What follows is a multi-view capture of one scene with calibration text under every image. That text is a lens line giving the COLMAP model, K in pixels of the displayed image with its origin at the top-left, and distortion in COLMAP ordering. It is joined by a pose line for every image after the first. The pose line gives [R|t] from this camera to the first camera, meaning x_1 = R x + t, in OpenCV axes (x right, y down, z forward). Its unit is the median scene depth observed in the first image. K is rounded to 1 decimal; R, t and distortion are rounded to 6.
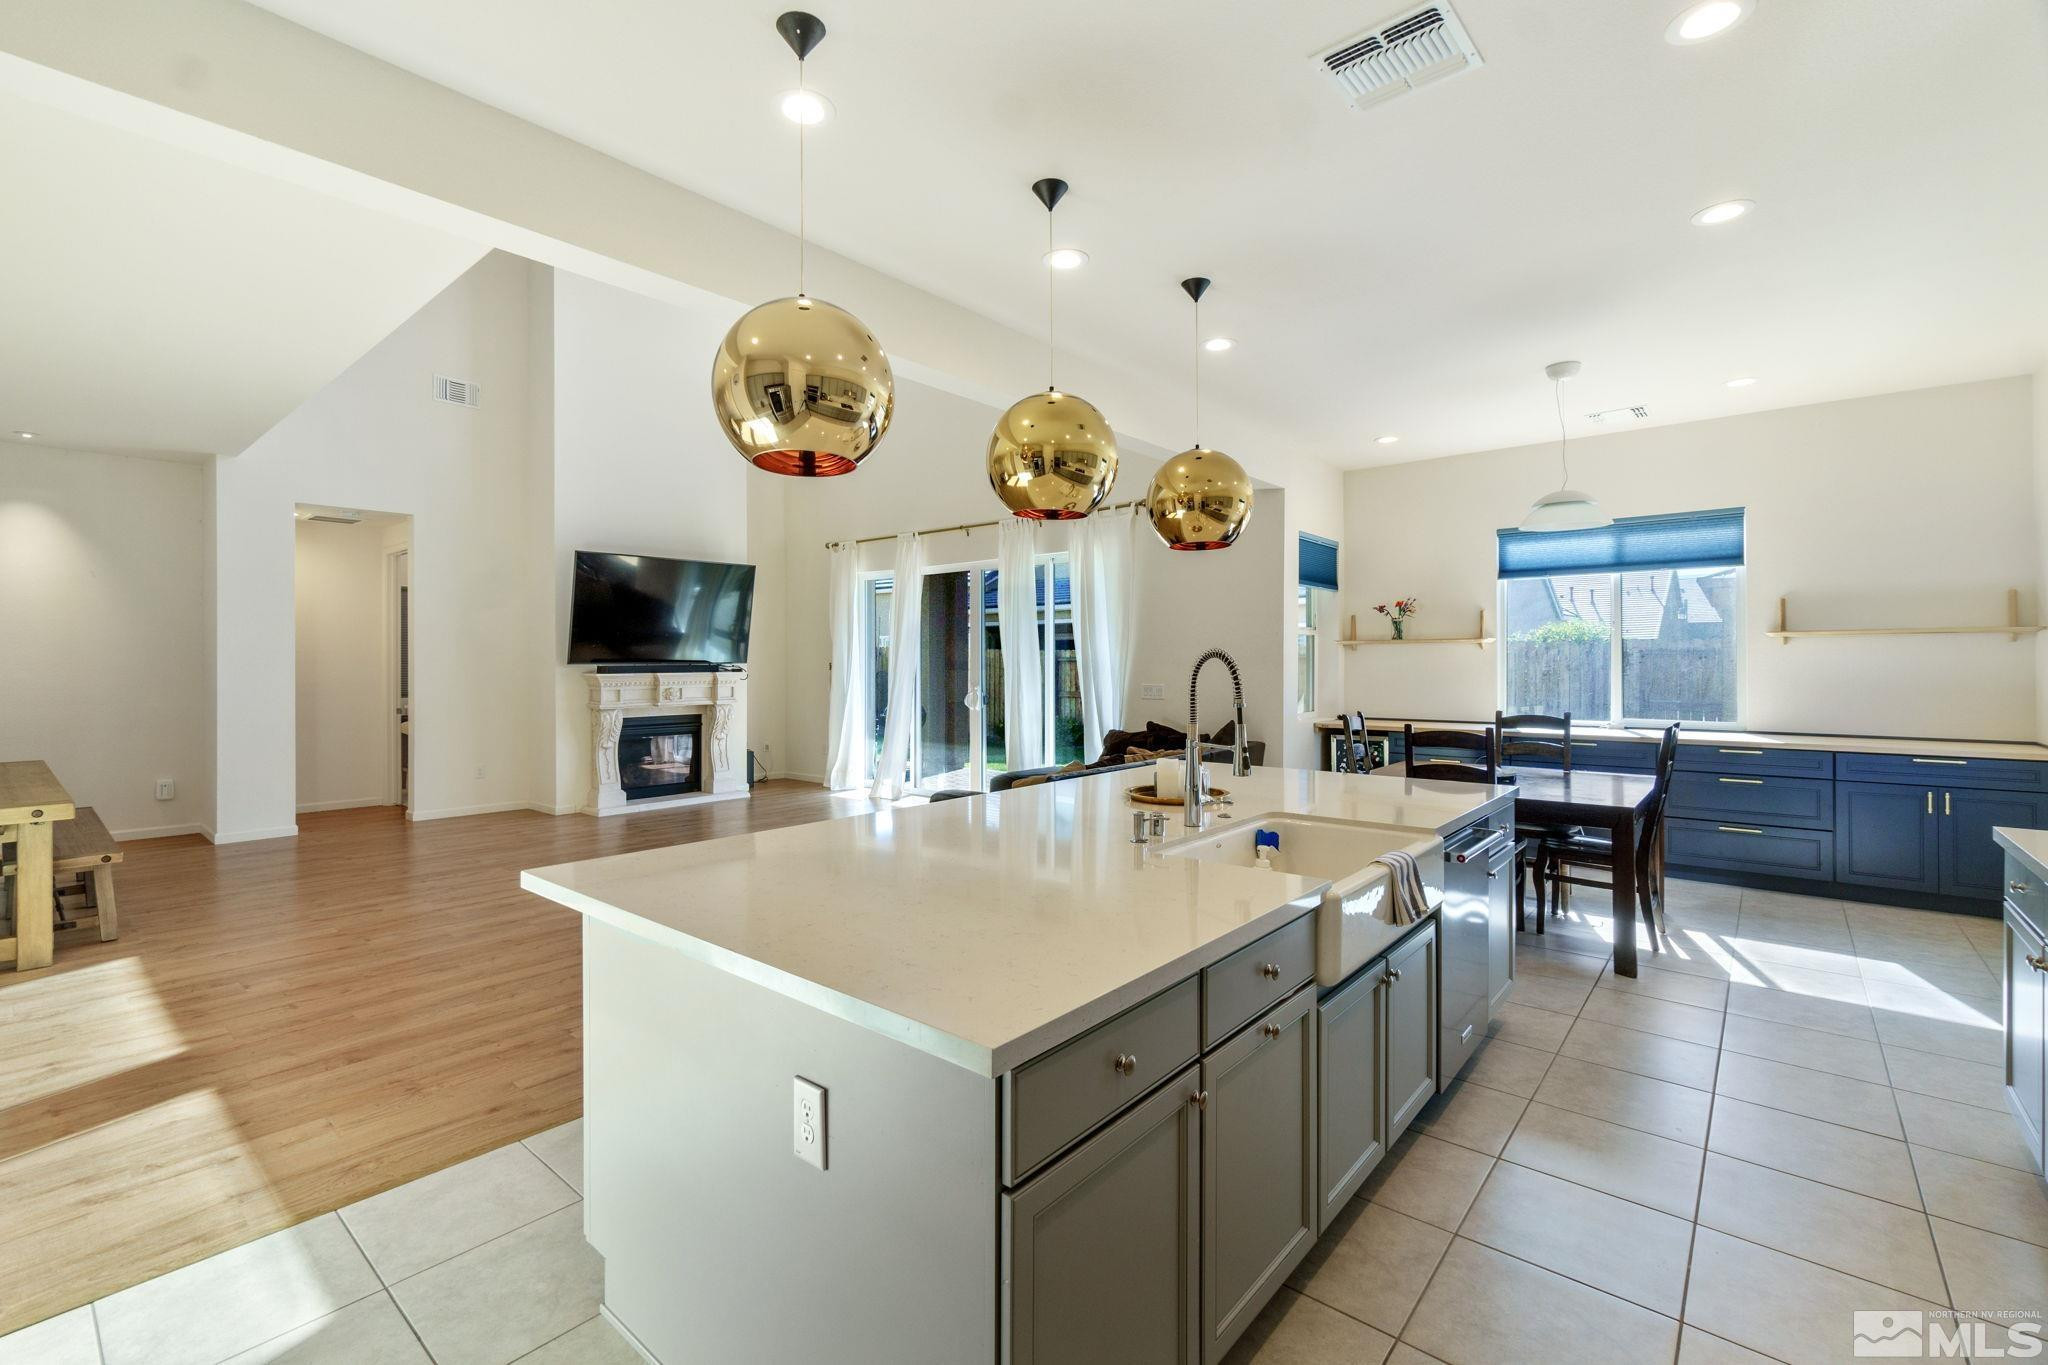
lens RADIAL K [[889.2, 0, 999.3], [0, 889.2, 650.9], [0, 0, 1]] dist [-0.007880, 0.002703]
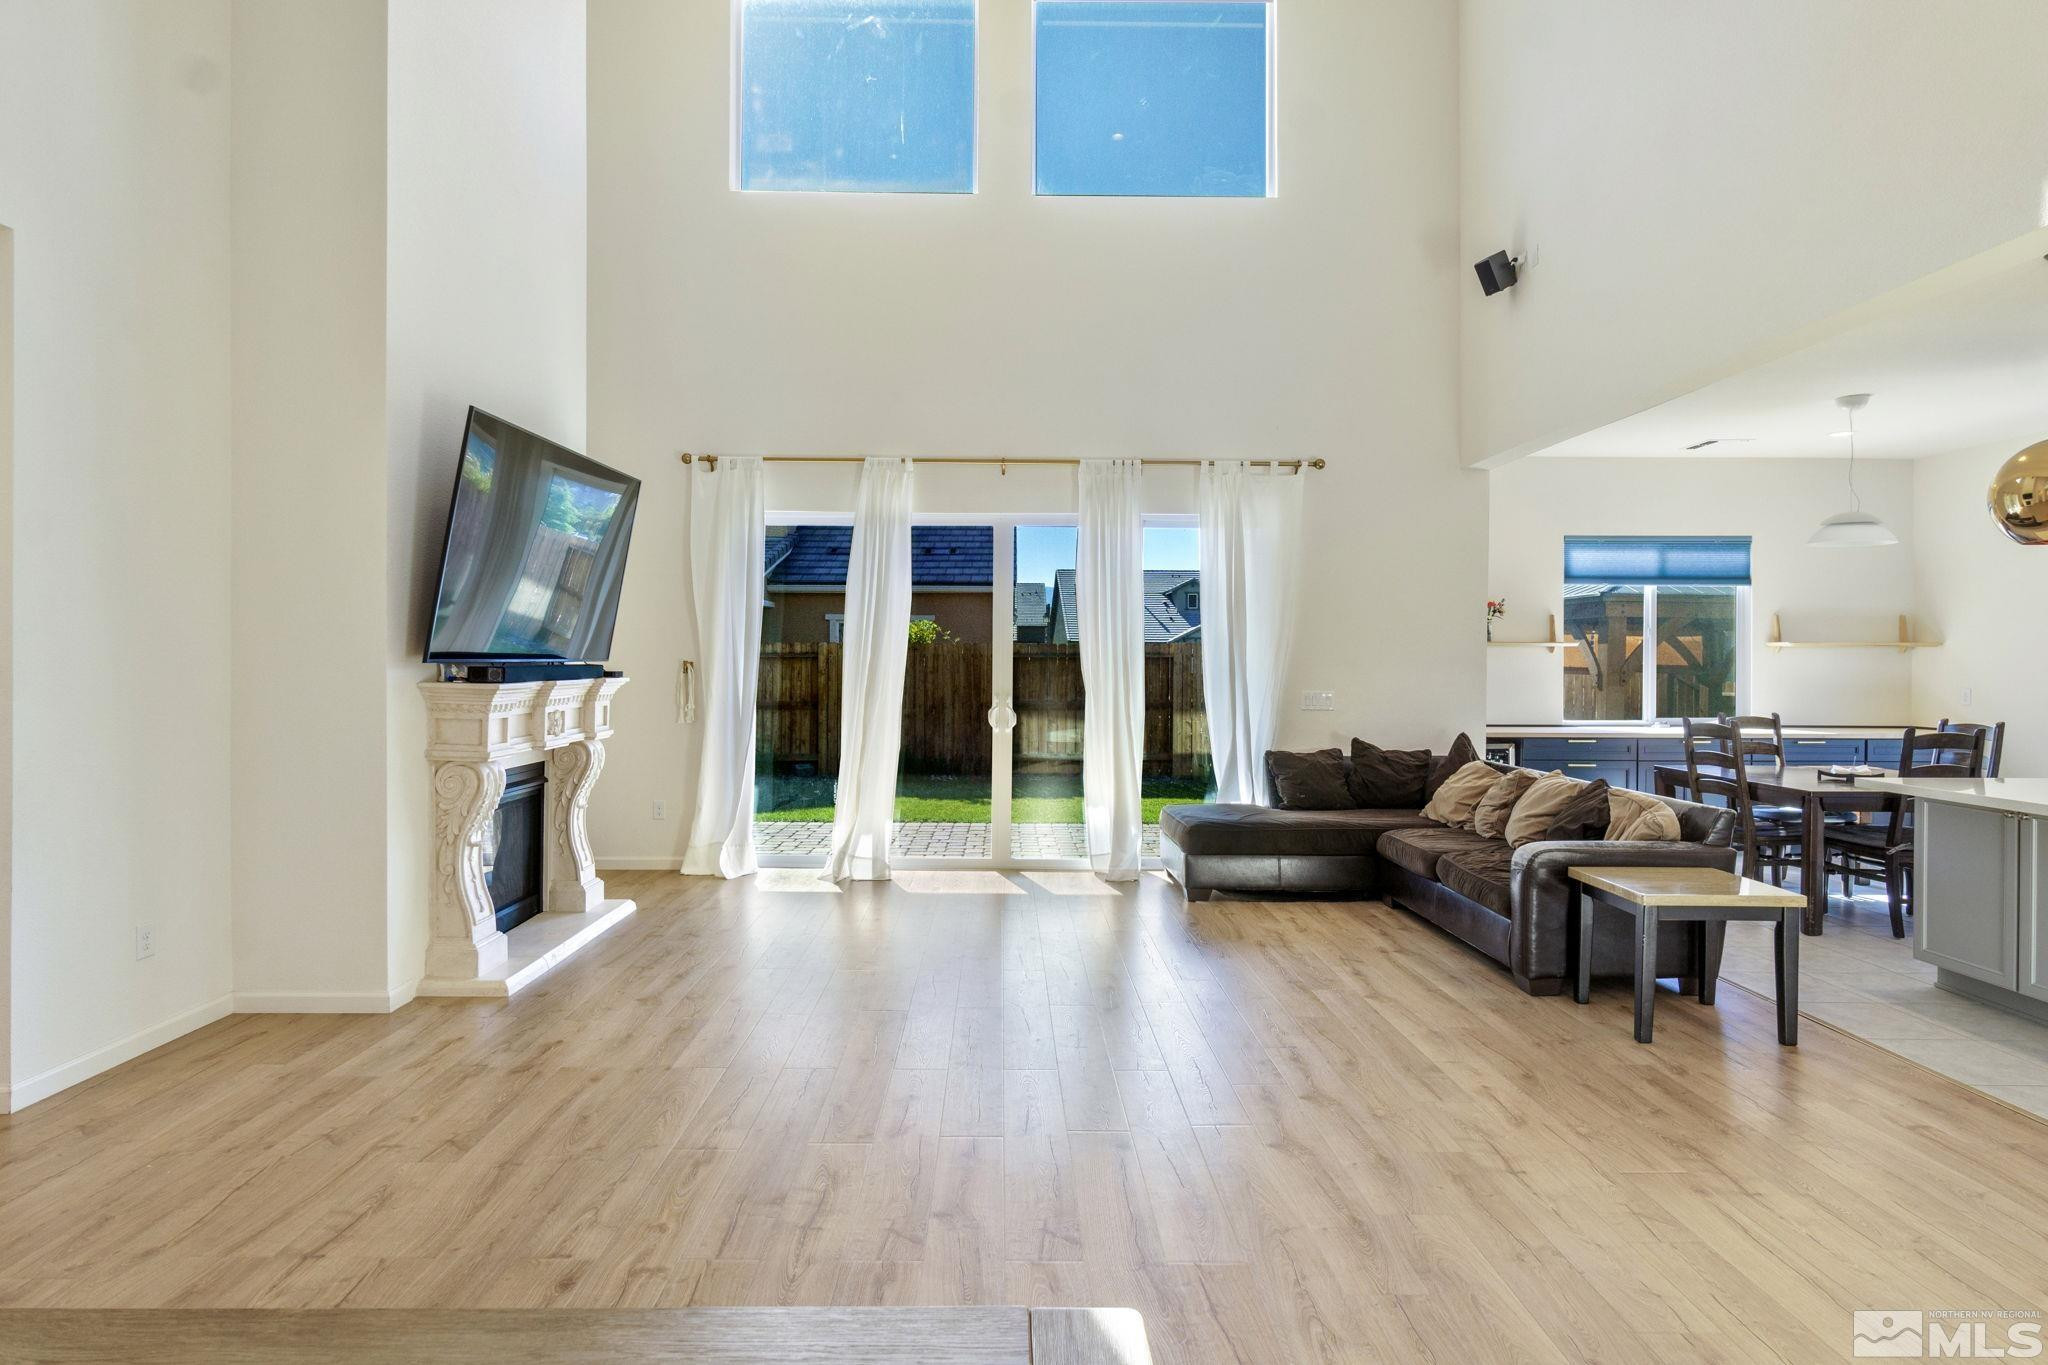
lens RADIAL K [[1090.5, 0, 1013.3], [0, 1090.5, 666.6], [0, 0, 1]] dist [0.001175, -0.001023]
pose [[0.746799, 0.003456, 0.665041, -0.701988], [-0.015635, 0.999801, 0.012361, 0.007313], [-0.664866, -0.019629, 0.746704, 0.458390]]
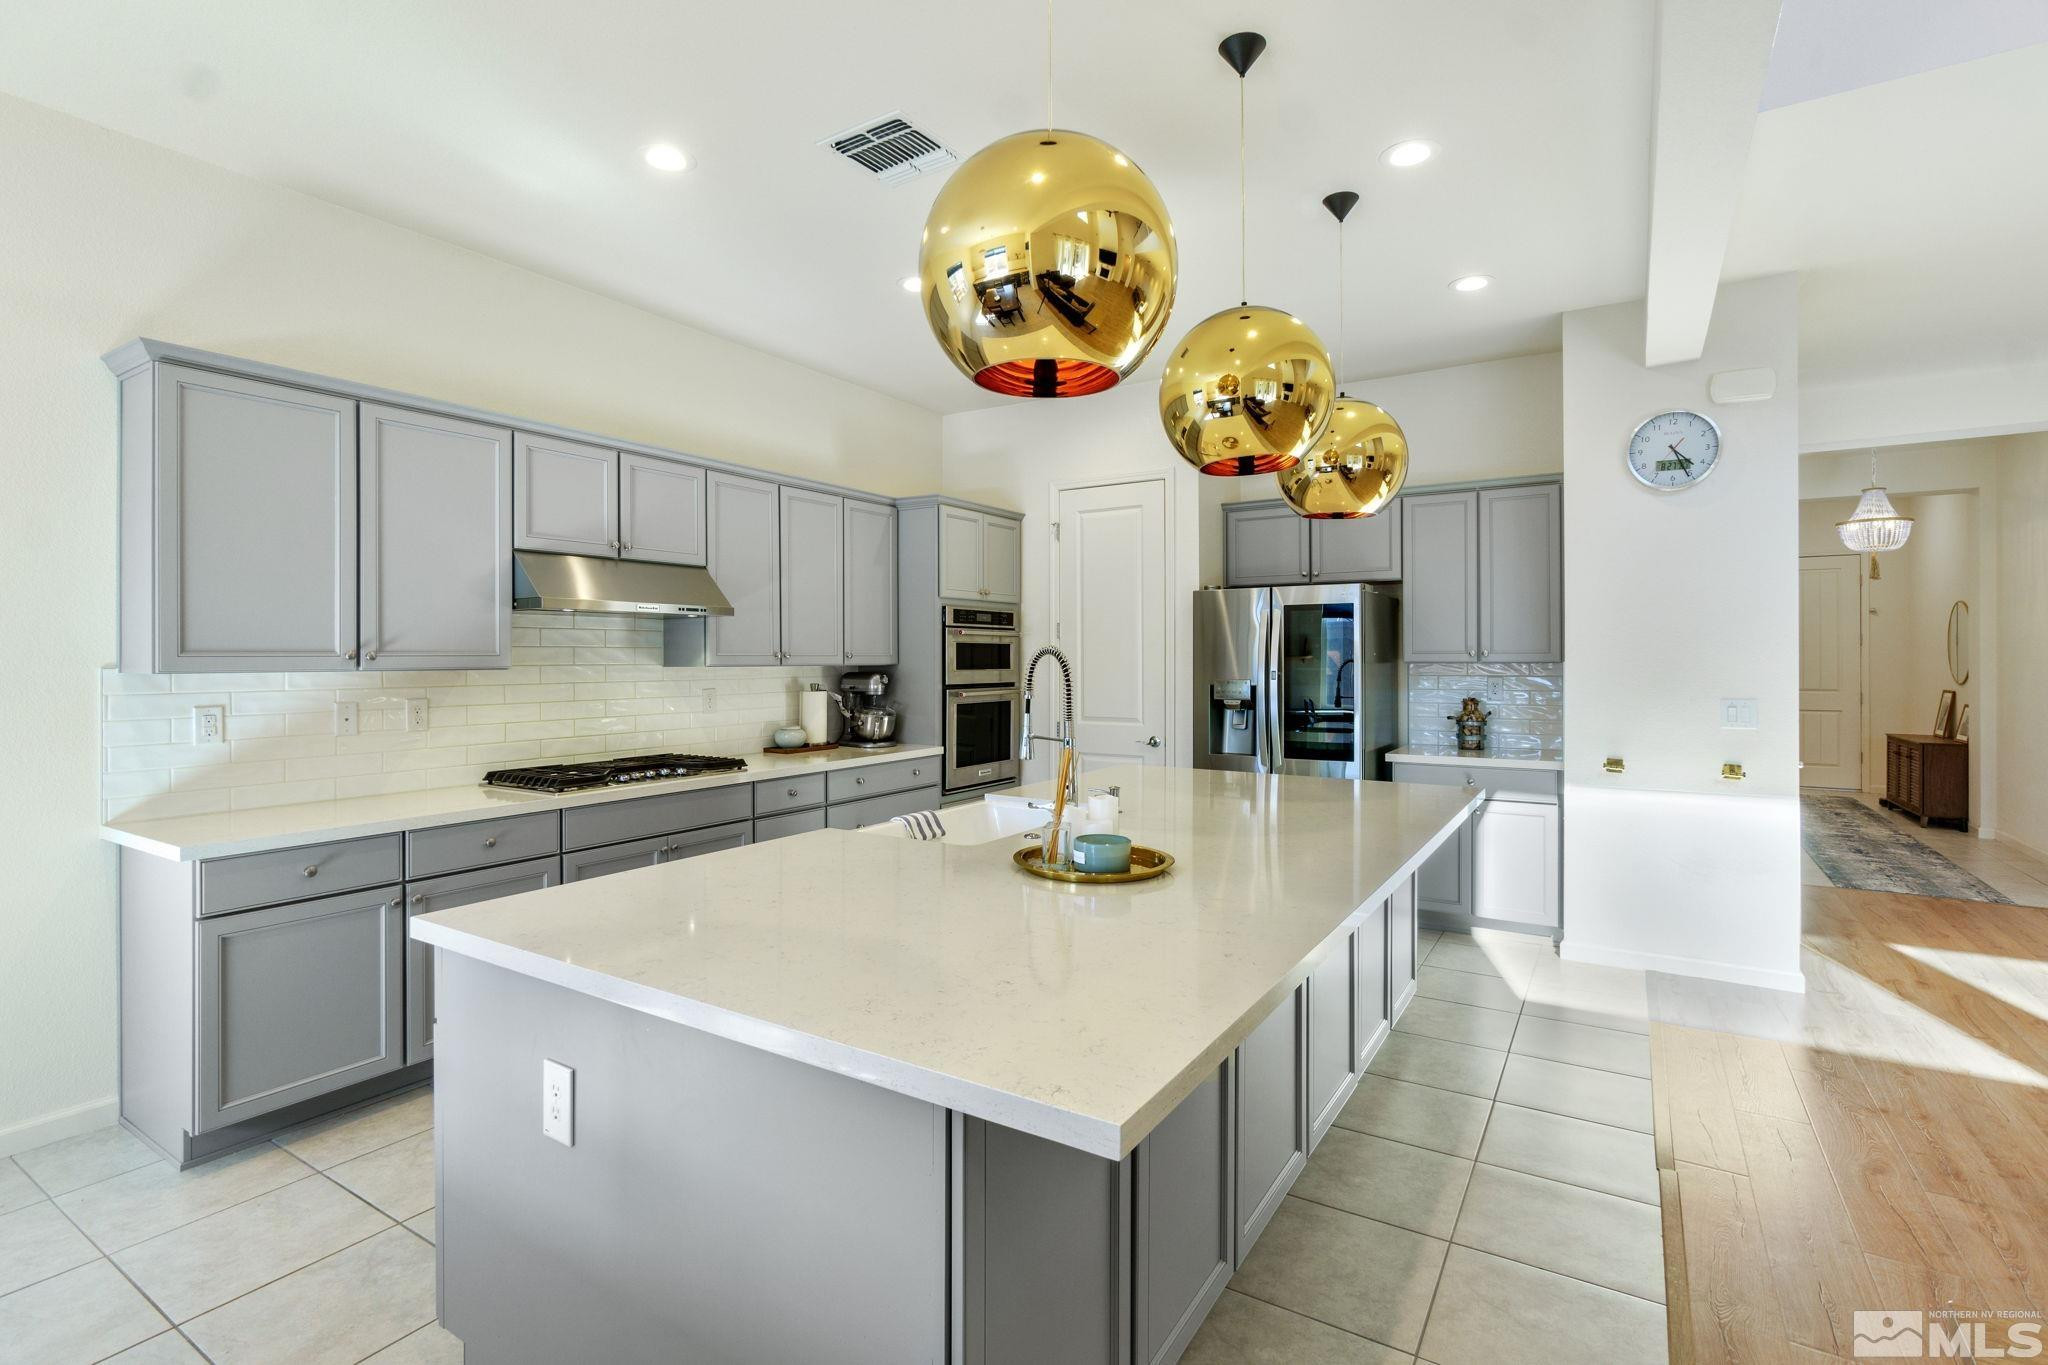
lens RADIAL K [[963.5, 0, 1000.4], [0, 963.5, 666.2], [0, 0, 1]] dist [-0.004018, 0.002475]
pose [[-0.990245, 0.004657, -0.139256, 0.160440], [0.005252, 0.999979, -0.003904, 0.008033], [0.139235, -0.004597, -0.990249, 0.750691]]
